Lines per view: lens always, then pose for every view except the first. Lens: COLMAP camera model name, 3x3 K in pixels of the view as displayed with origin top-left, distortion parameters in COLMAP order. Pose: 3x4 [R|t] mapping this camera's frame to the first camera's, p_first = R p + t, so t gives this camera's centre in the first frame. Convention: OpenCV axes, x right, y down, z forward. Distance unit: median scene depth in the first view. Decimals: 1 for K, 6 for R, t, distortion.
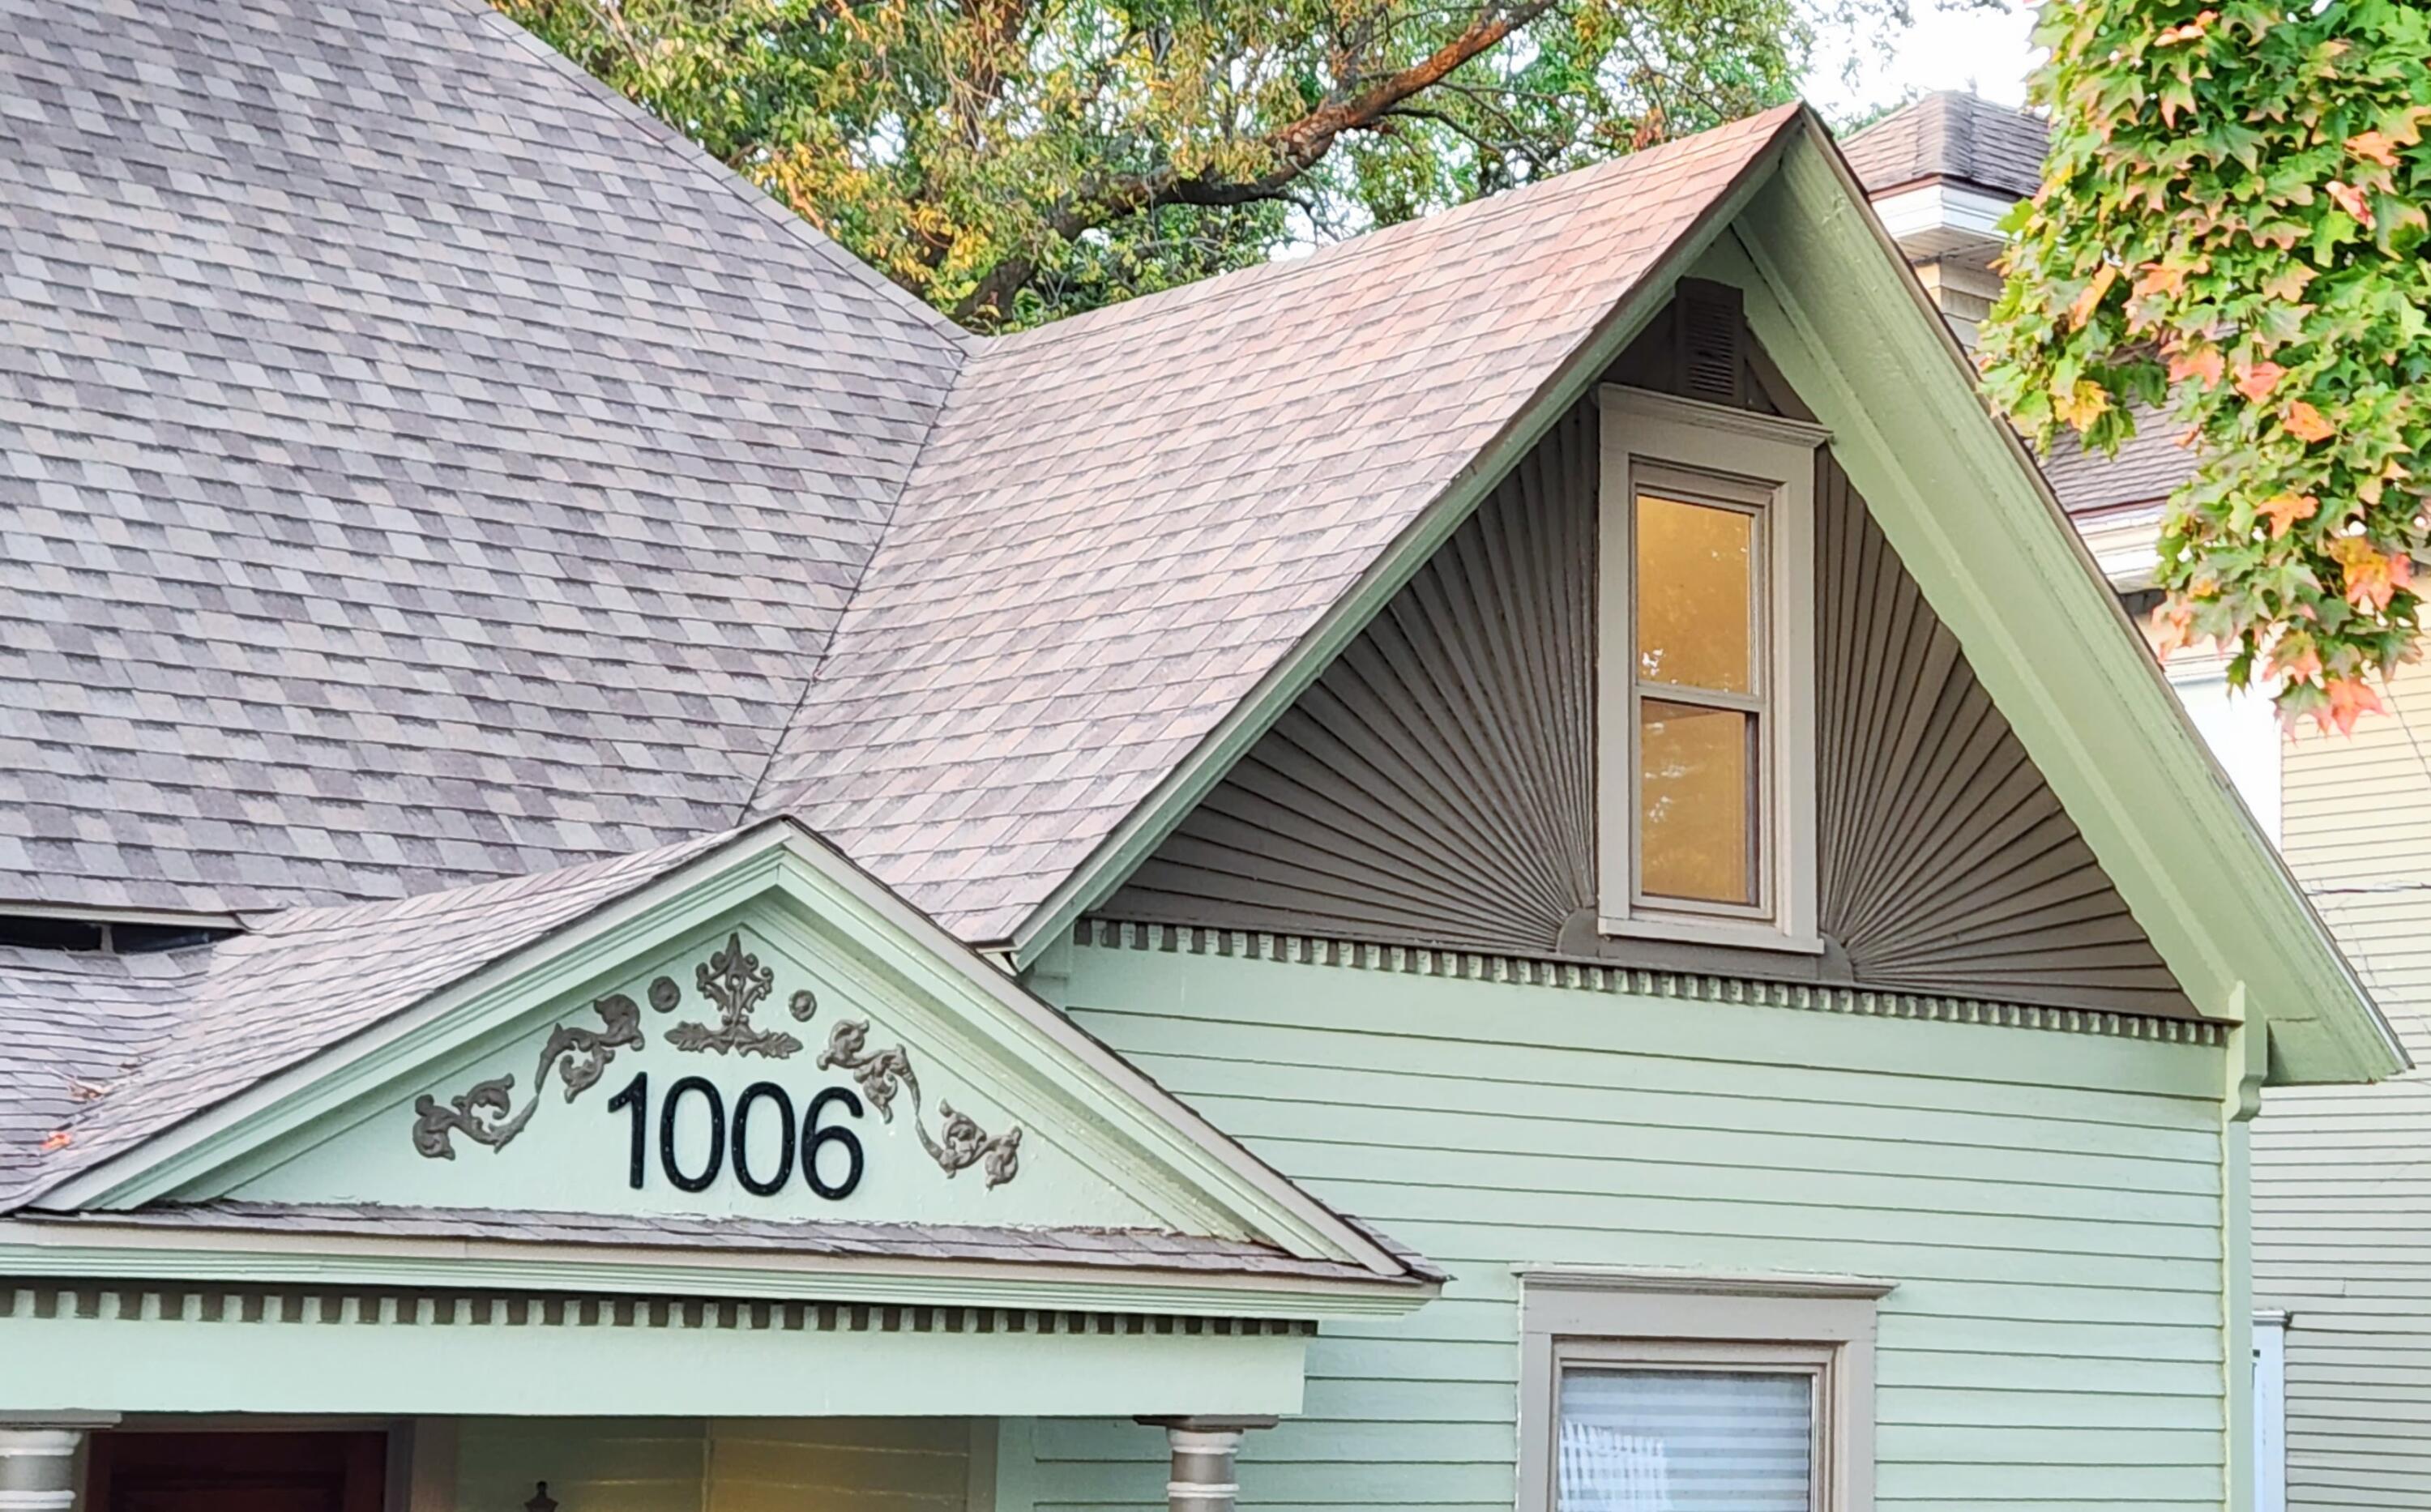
lens RADIAL K [[4591.2, 0, 1361.7], [0, 4591.2, 748.2], [0, 0, 1]] dist [0.189832, -0.403914]
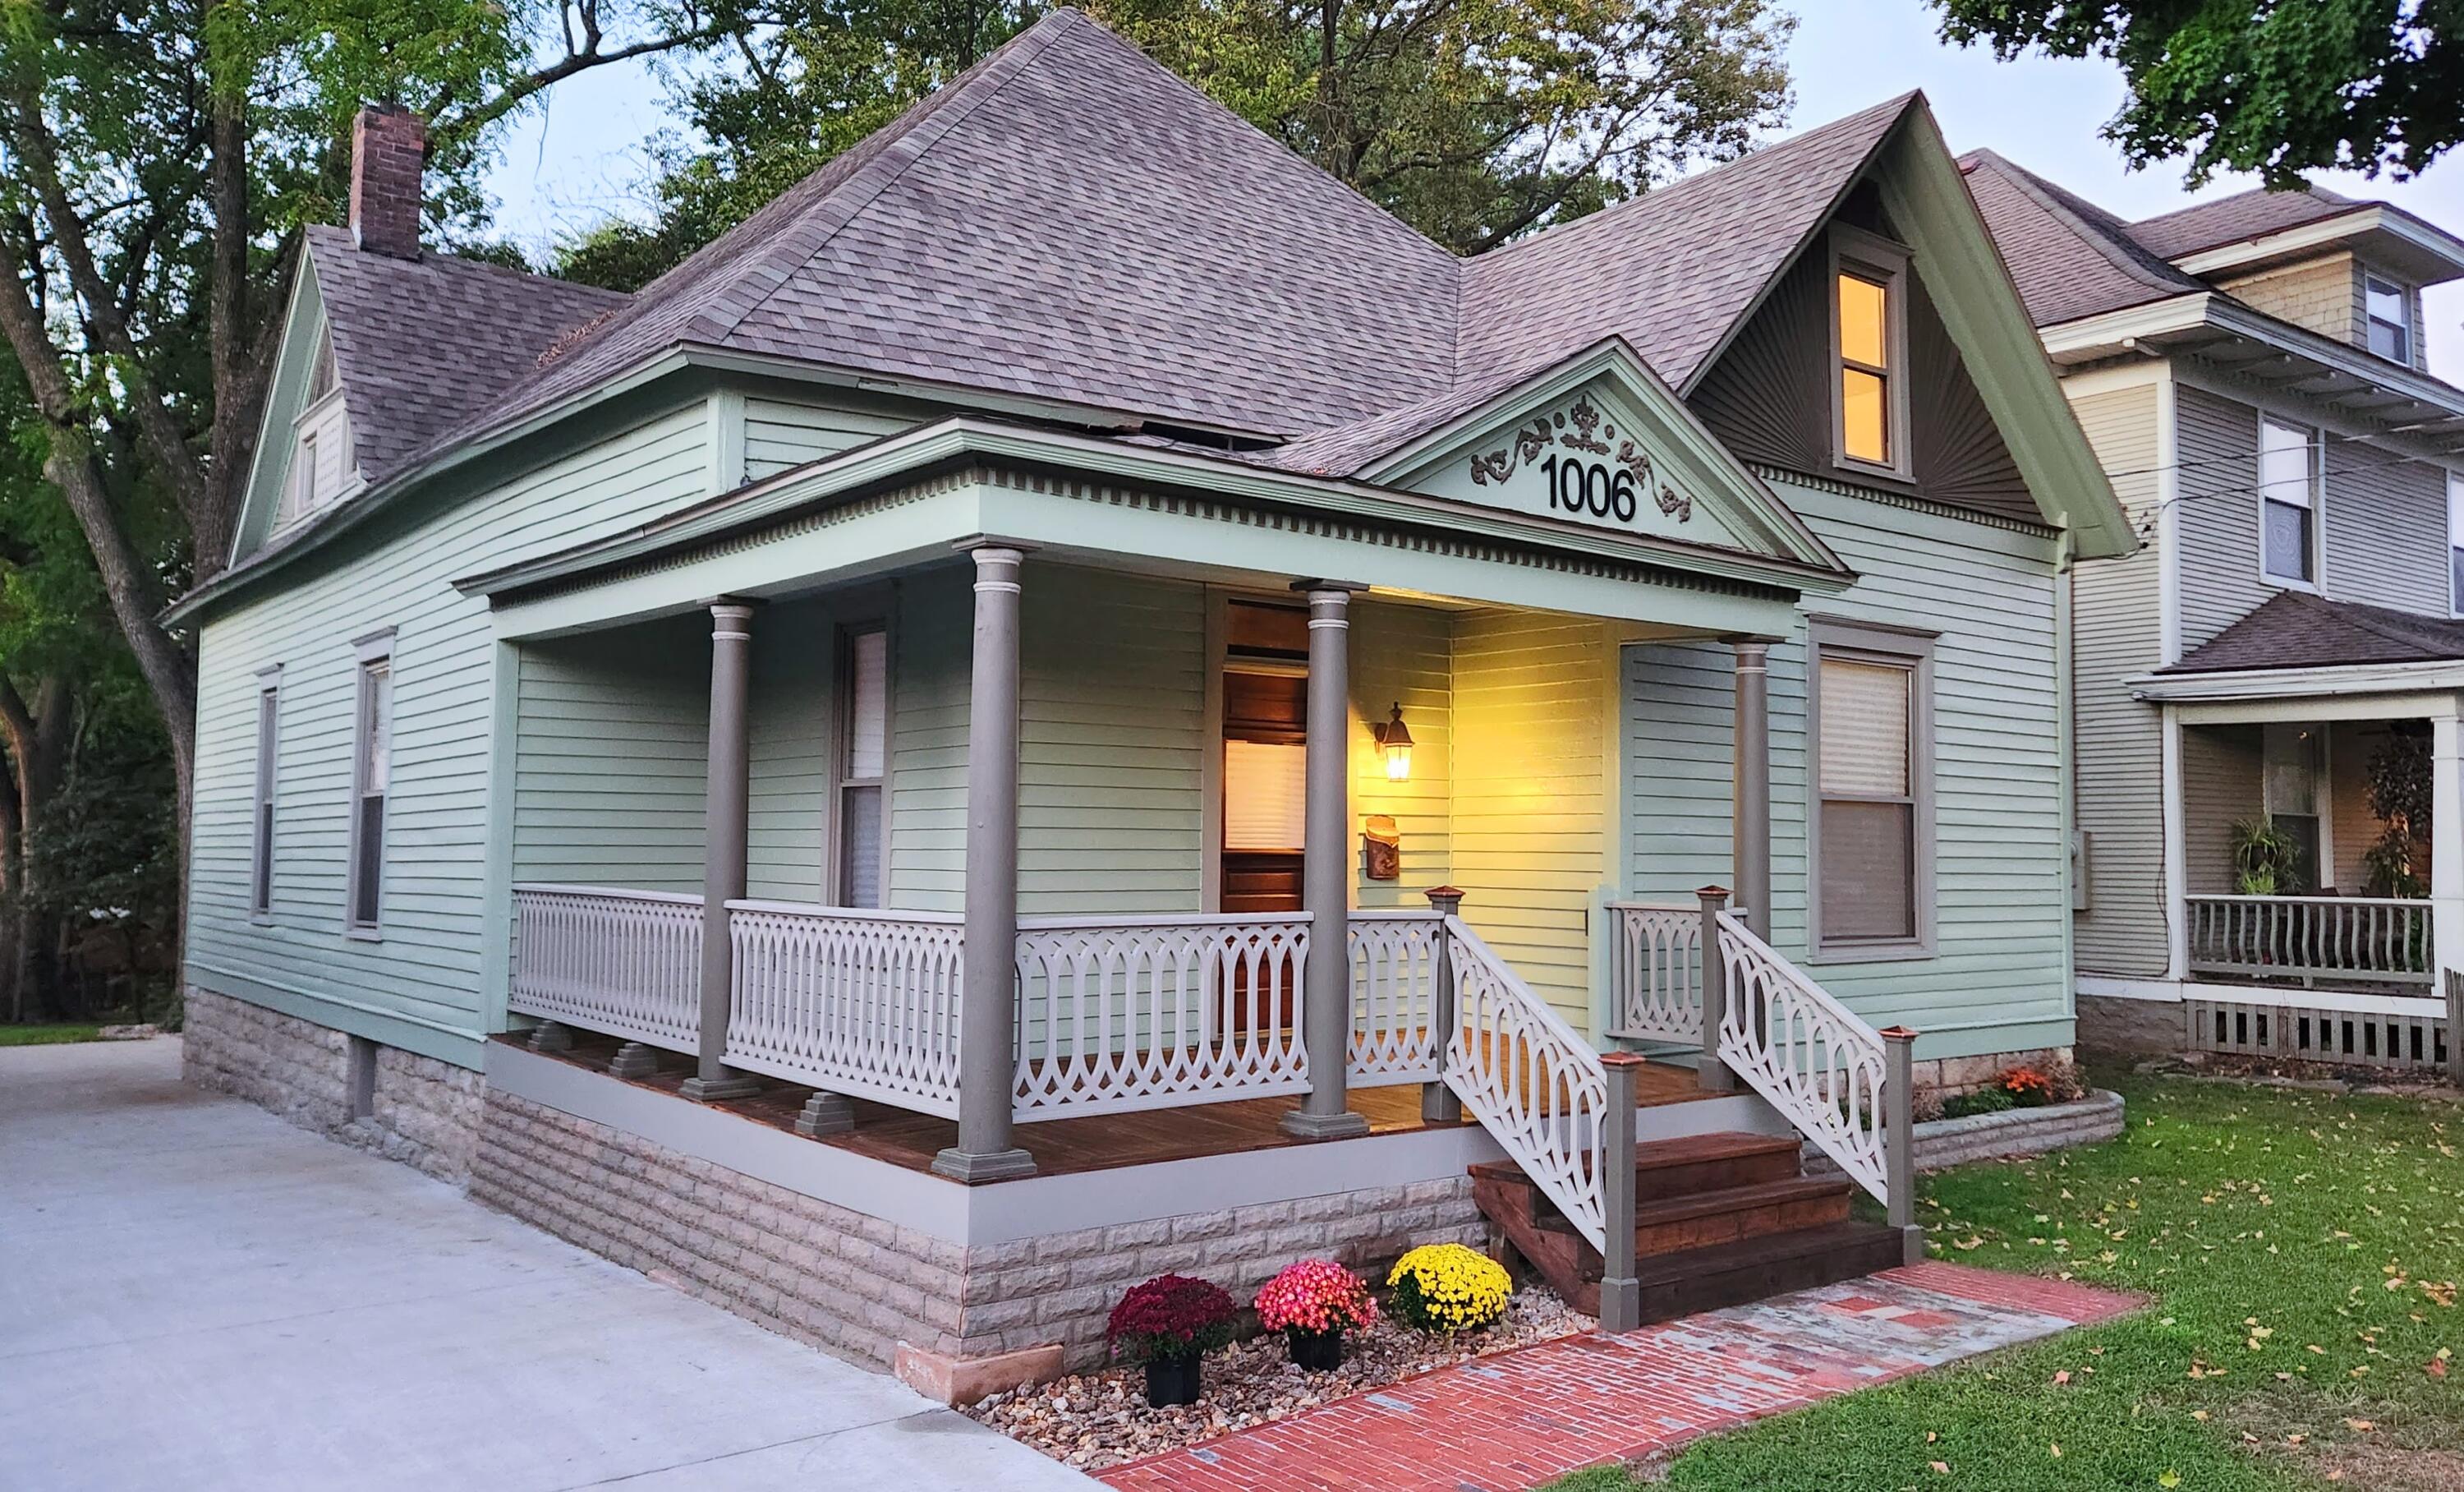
lens RADIAL K [[1857.7, 0, 1339.4], [0, 1857.7, 741.5], [0, 0, 1]] dist [0.113224, -0.143113]
pose [[0.999781, -0.014678, 0.014945, -0.263599], [0.013660, 0.997724, 0.066030, 0.141392], [-0.015880, -0.065811, 0.997706, 0.109617]]
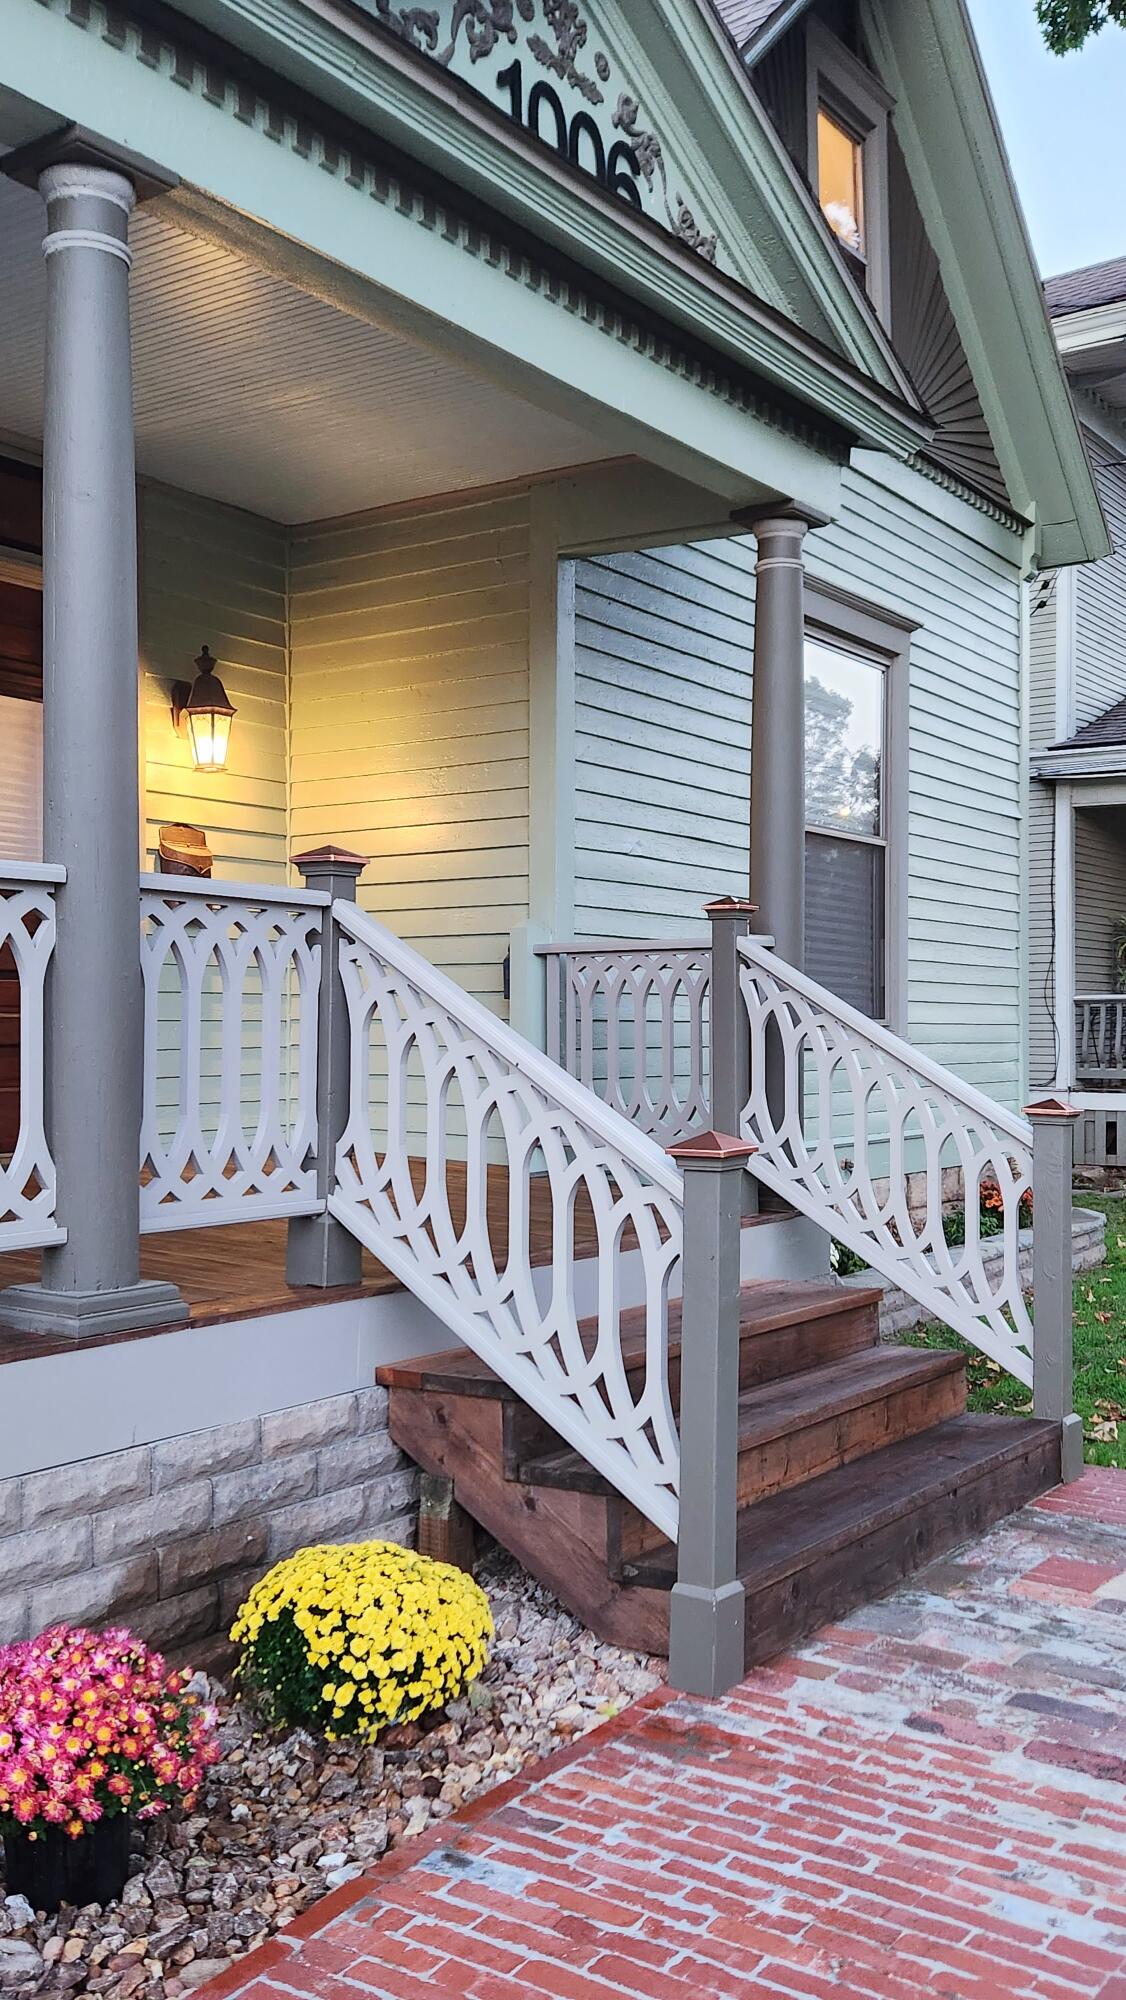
lens RADIAL K [[1731.5, 0, 557.2], [0, 1731.5, 1025.3], [0, 0, 1]] dist [0.119387, -0.165266]
pose [[0.965032, -0.022759, 0.261140, -0.260939], [-0.010432, 0.992100, 0.125012, 0.249693], [-0.261923, -0.123365, 0.957172, 0.518007]]
